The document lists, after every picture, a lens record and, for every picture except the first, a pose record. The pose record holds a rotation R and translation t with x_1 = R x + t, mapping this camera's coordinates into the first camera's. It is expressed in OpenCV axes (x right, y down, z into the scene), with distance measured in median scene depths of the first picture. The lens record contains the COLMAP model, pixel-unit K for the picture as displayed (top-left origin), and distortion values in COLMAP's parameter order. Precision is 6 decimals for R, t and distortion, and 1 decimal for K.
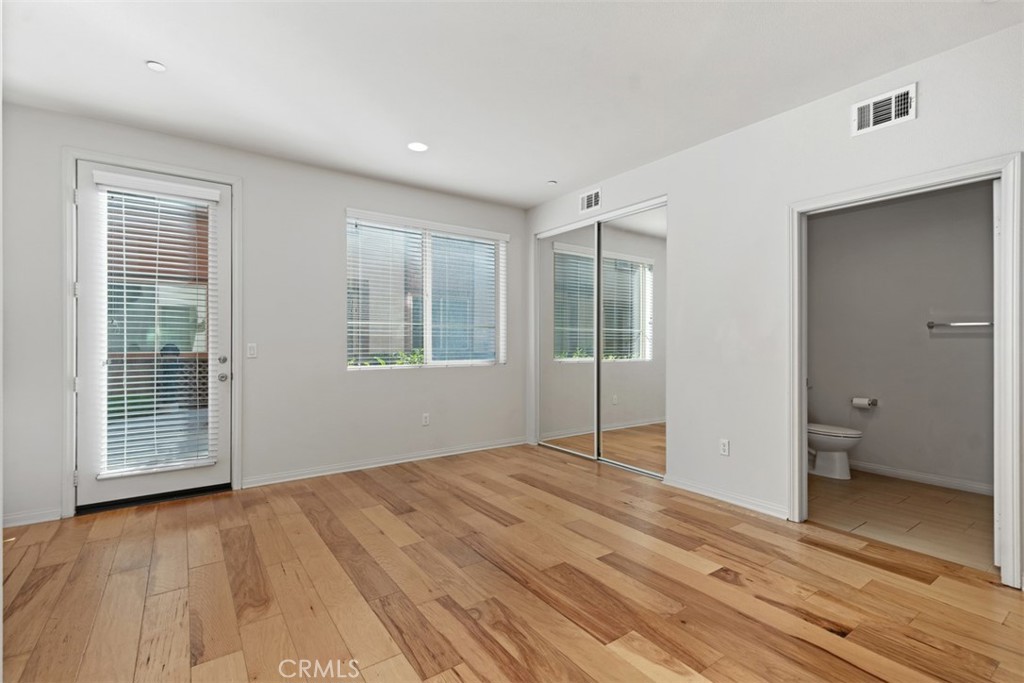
lens RADIAL K [[463.7, 0, 510.2], [0, 463.7, 340.9], [0, 0, 1]] dist [0.004347, -0.000258]
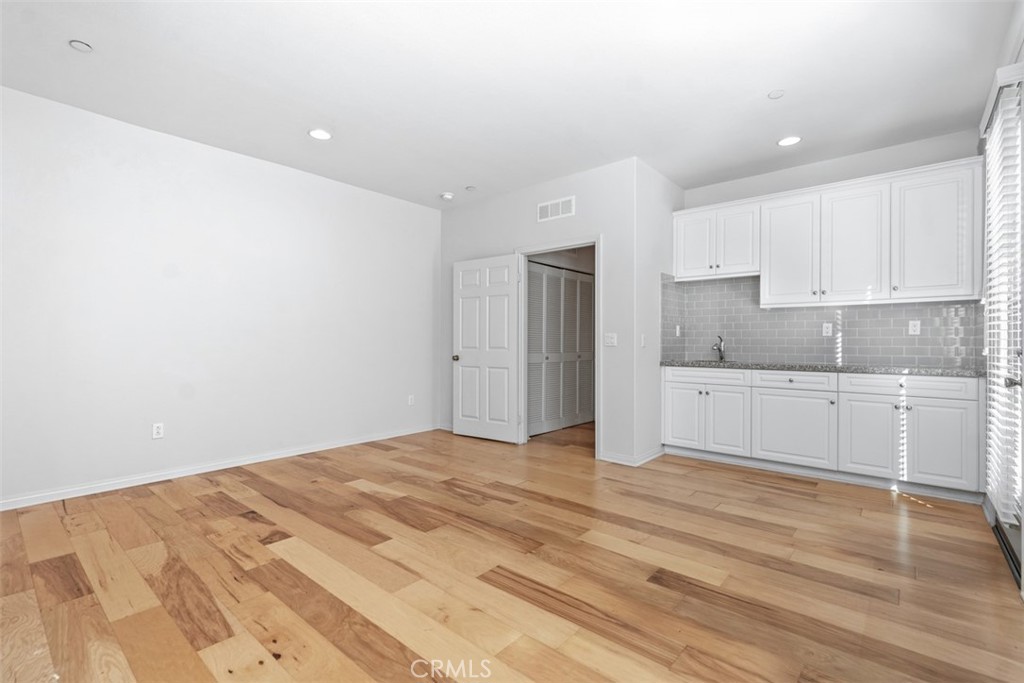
lens RADIAL K [[470.9, 0, 509.7], [0, 470.9, 333.6], [0, 0, 1]] dist [0.006384, -0.000303]
pose [[-0.972038, -0.007627, -0.234701, 0.180623], [-0.003699, 0.999846, -0.017170, 0.041551], [0.234796, -0.015822, -0.971916, 2.030735]]
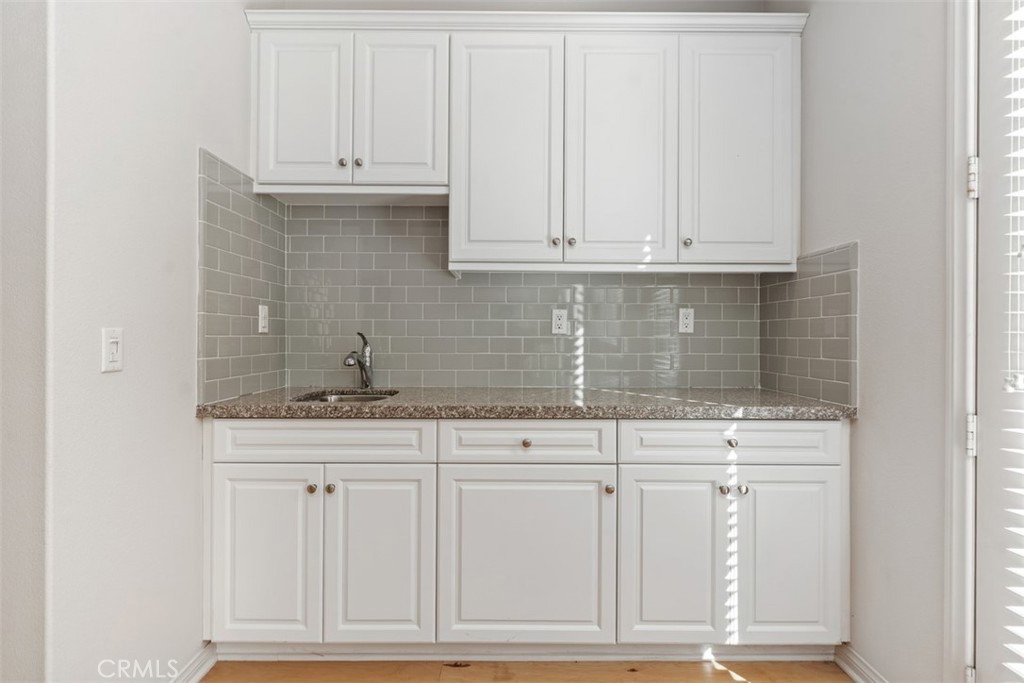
lens RADIAL K [[513.9, 0, 512.0], [0, 513.9, 341.5], [0, 0, 1]] dist [-0.001529, -0.000232]
pose [[-0.586023, 0.008930, -0.810245, -0.481675], [-0.003751, 0.999899, 0.013733, 0.018919], [0.810286, 0.011087, -0.585930, 1.165375]]
